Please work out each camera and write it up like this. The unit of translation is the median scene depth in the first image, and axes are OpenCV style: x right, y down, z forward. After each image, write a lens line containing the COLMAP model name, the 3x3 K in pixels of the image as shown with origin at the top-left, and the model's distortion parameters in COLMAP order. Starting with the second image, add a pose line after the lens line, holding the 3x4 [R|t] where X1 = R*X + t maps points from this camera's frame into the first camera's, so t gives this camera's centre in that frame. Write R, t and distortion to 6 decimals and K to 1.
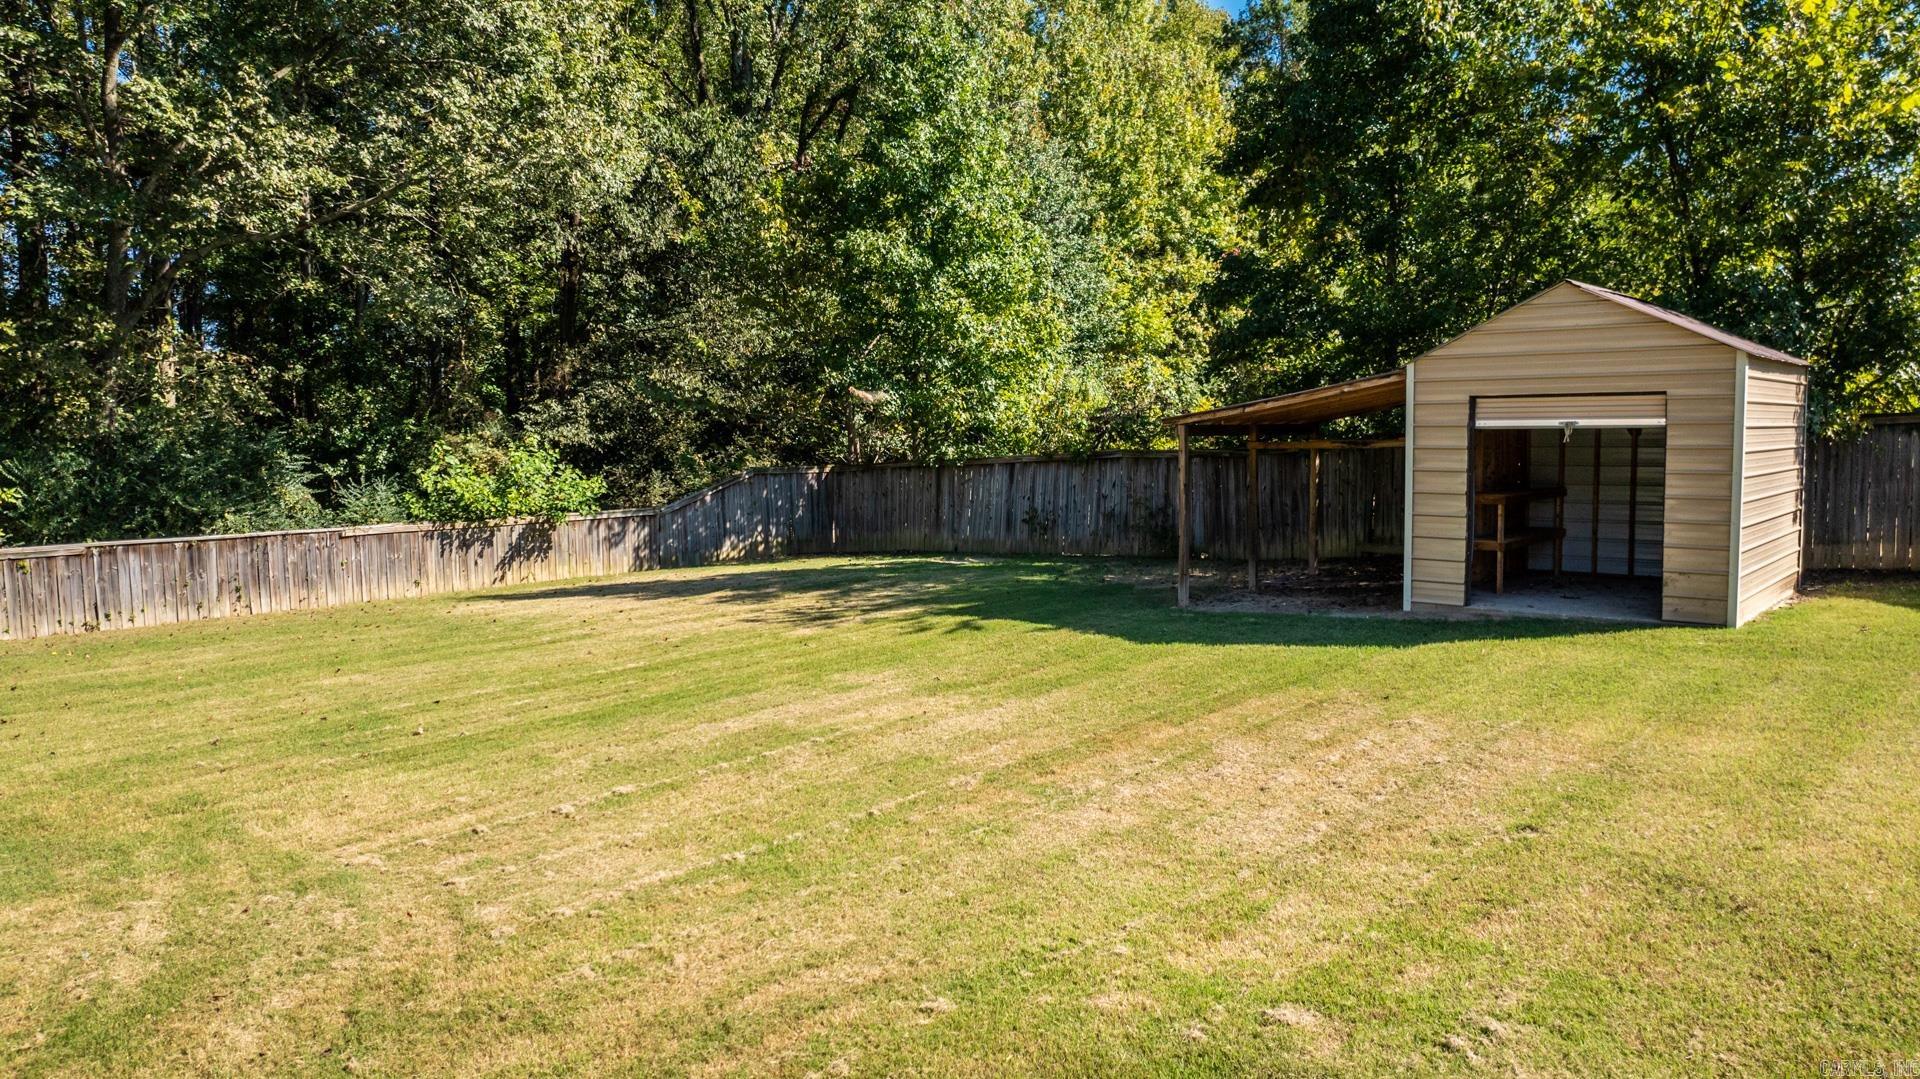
lens RADIAL K [[1337.0, 0, 962.0], [0, 1337.0, 542.4], [0, 0, 1]] dist [-0.020602, 0.010080]
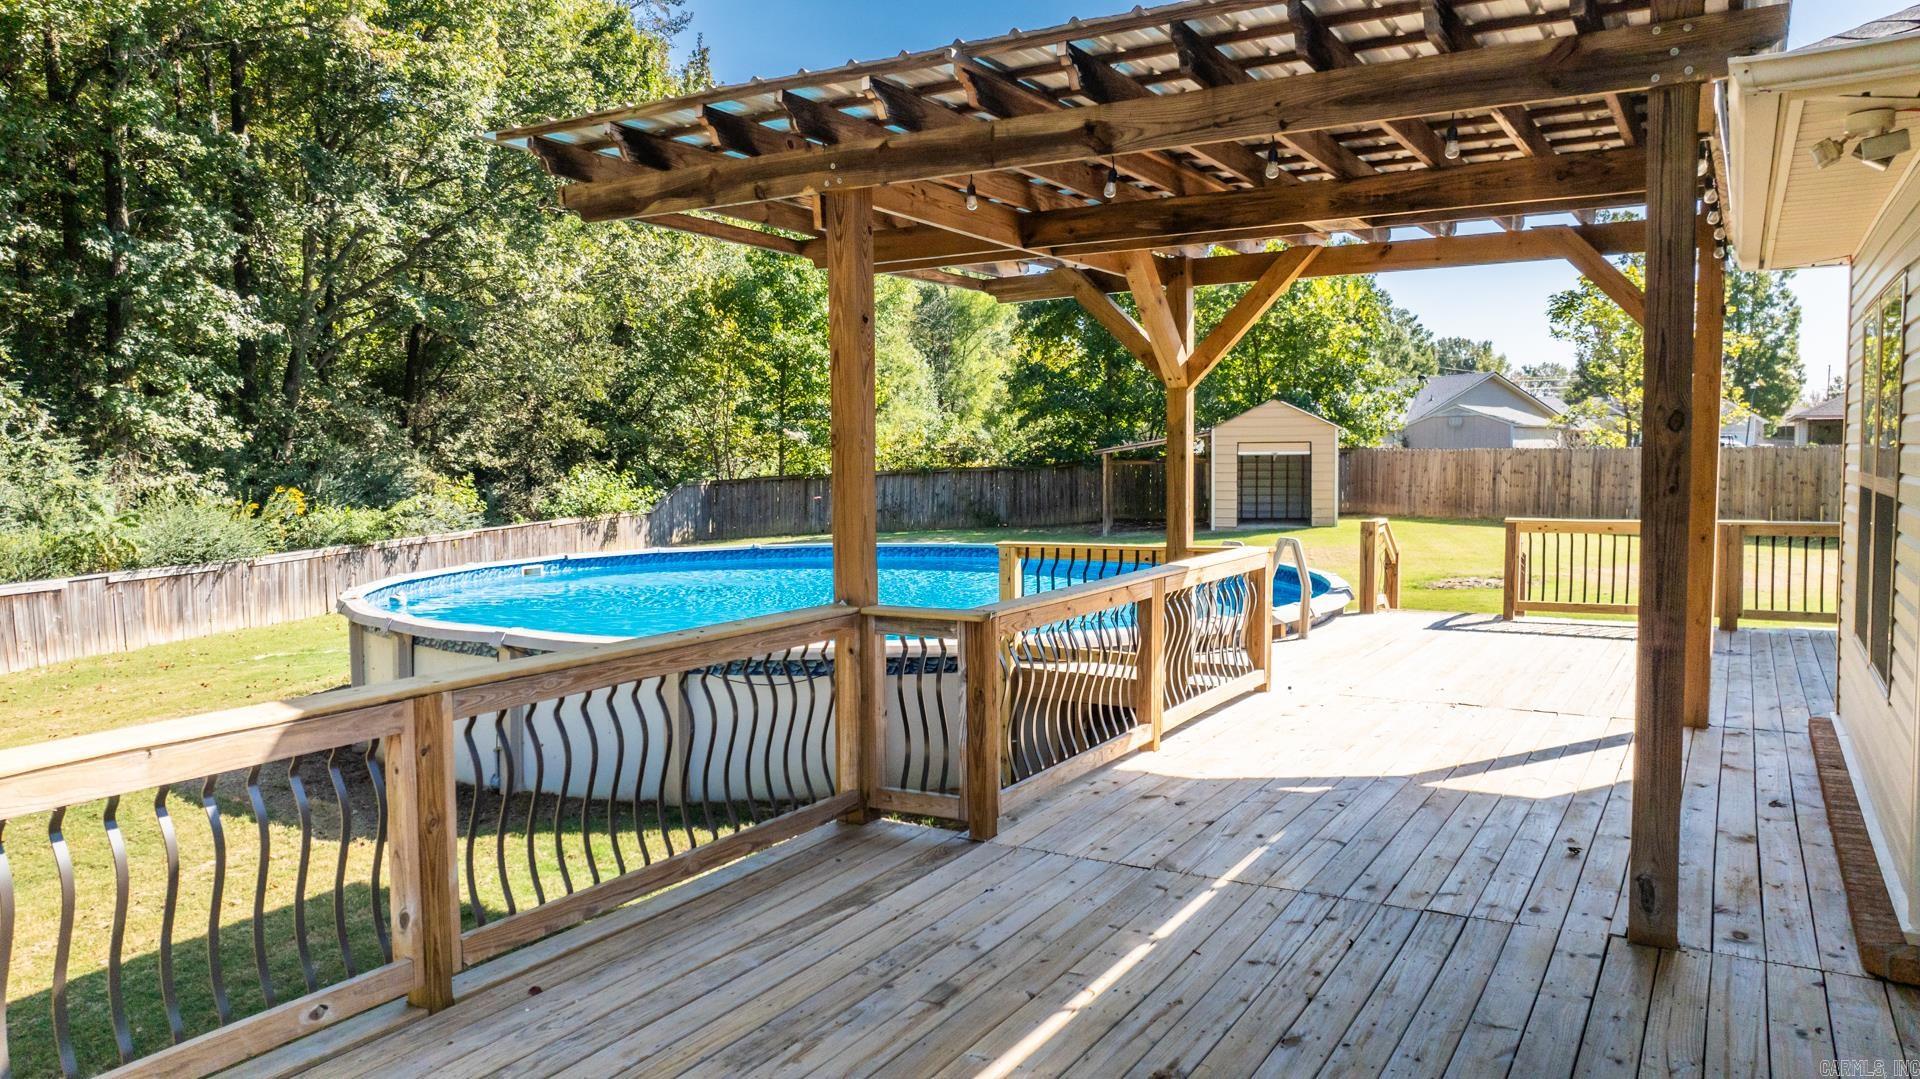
lens RADIAL K [[1337.0, 0, 954.3], [0, 1337.0, 538.6], [0, 0, 1]] dist [-0.020602, 0.010080]
pose [[0.857164, -0.032774, 0.513999, -0.798840], [0.043576, 0.999010, -0.008969, 0.040618], [-0.513197, 0.030086, 0.857744, -0.507015]]
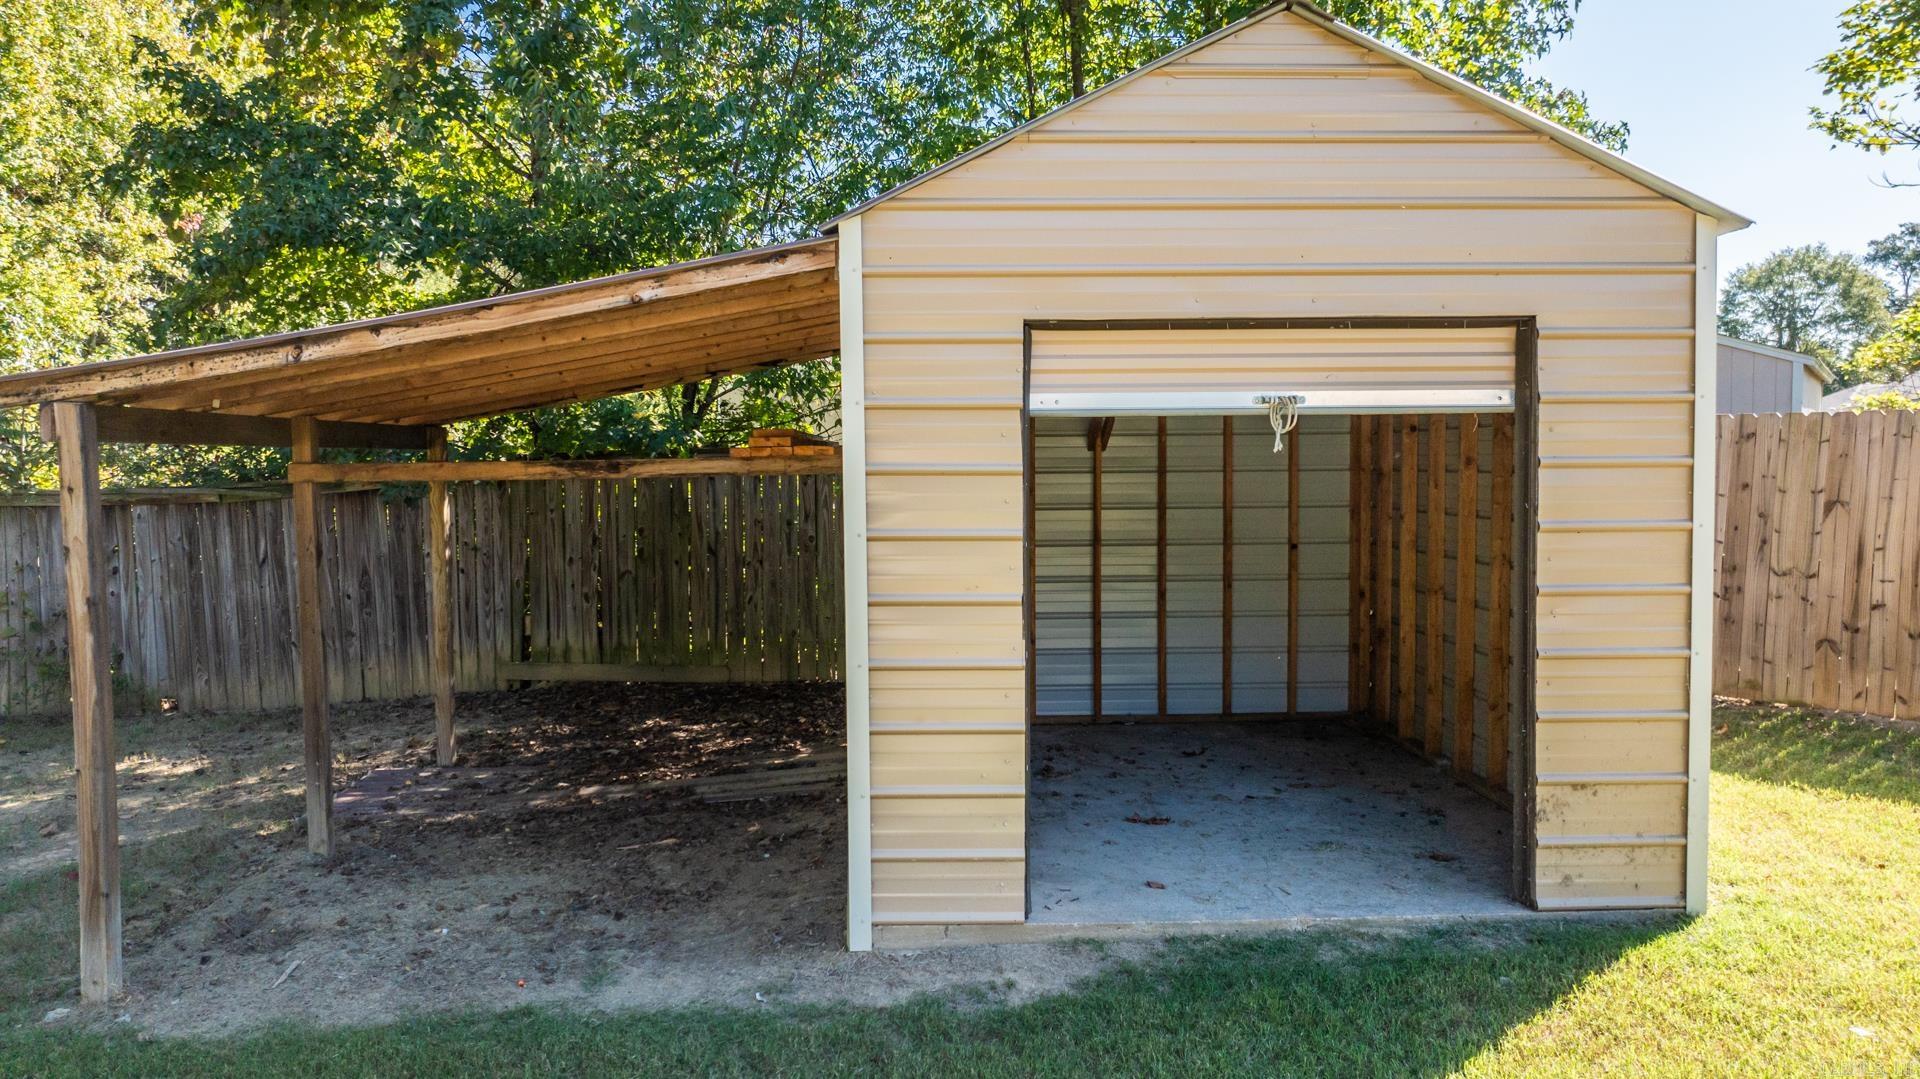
lens RADIAL K [[1337.0, 0, 959.0], [0, 1337.0, 555.1], [0, 0, 1]] dist [-0.020602, 0.010080]
pose [[0.752120, -0.043387, 0.657596, 0.080833], [0.056734, 0.998389, 0.000982, -0.029518], [-0.656579, 0.036570, 0.753370, 0.440879]]
